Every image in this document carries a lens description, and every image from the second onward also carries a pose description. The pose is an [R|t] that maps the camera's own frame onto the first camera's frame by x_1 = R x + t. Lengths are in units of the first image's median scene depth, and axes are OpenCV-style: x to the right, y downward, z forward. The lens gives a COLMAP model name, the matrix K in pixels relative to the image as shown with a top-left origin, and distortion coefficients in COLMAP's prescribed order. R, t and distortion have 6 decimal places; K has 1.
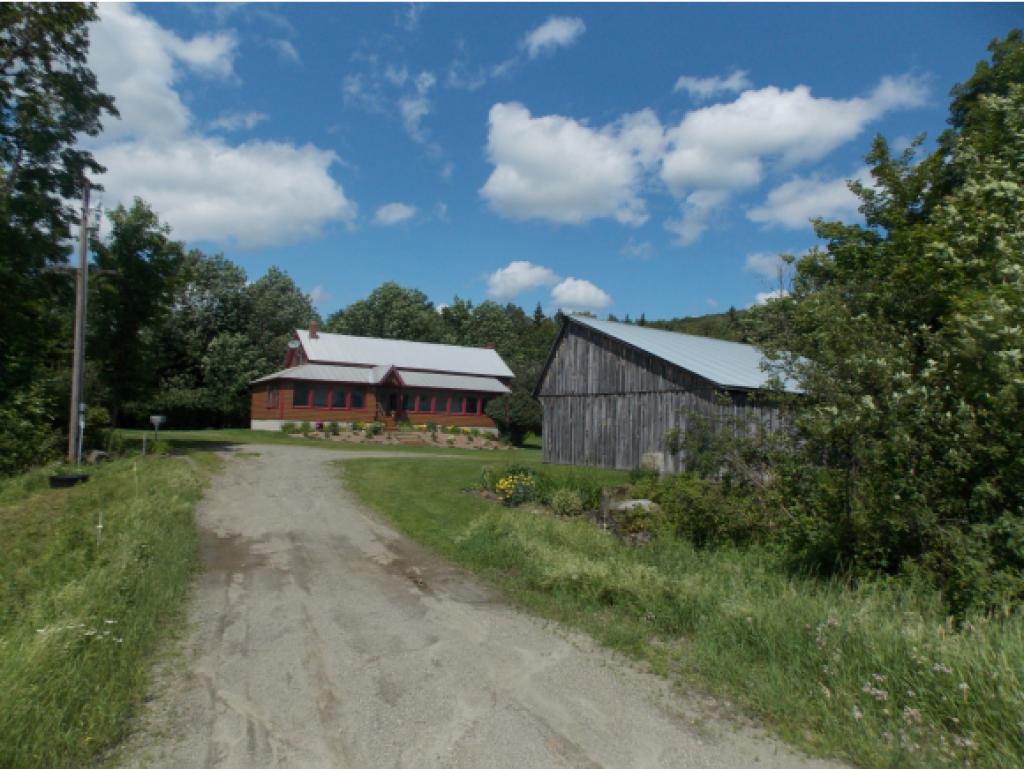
lens RADIAL K [[658.0, 0, 513.4], [0, 658.0, 350.9], [0, 0, 1]] dist [-0.005227, 0.000534]
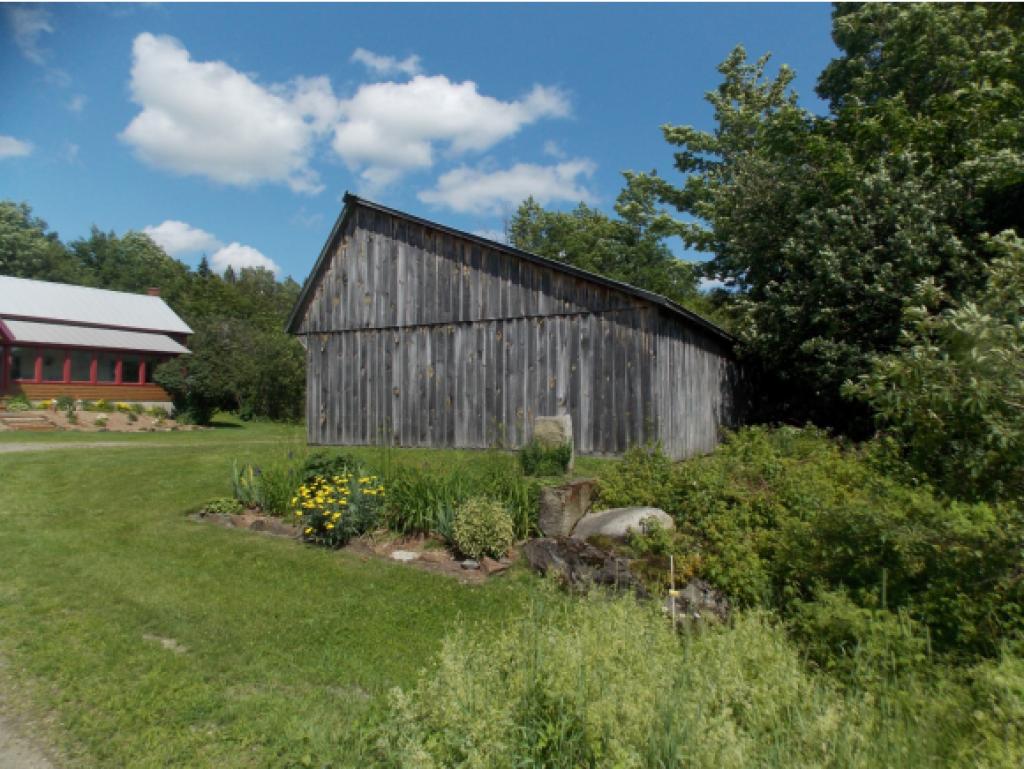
lens RADIAL K [[658.0, 0, 513.4], [0, 658.0, 350.9], [0, 0, 1]] dist [-0.005227, 0.000534]
pose [[0.883723, 0.003515, 0.467998, -0.068330], [-0.021656, 0.999208, 0.033388, 0.061512], [-0.467509, -0.039641, 0.883099, 0.395019]]
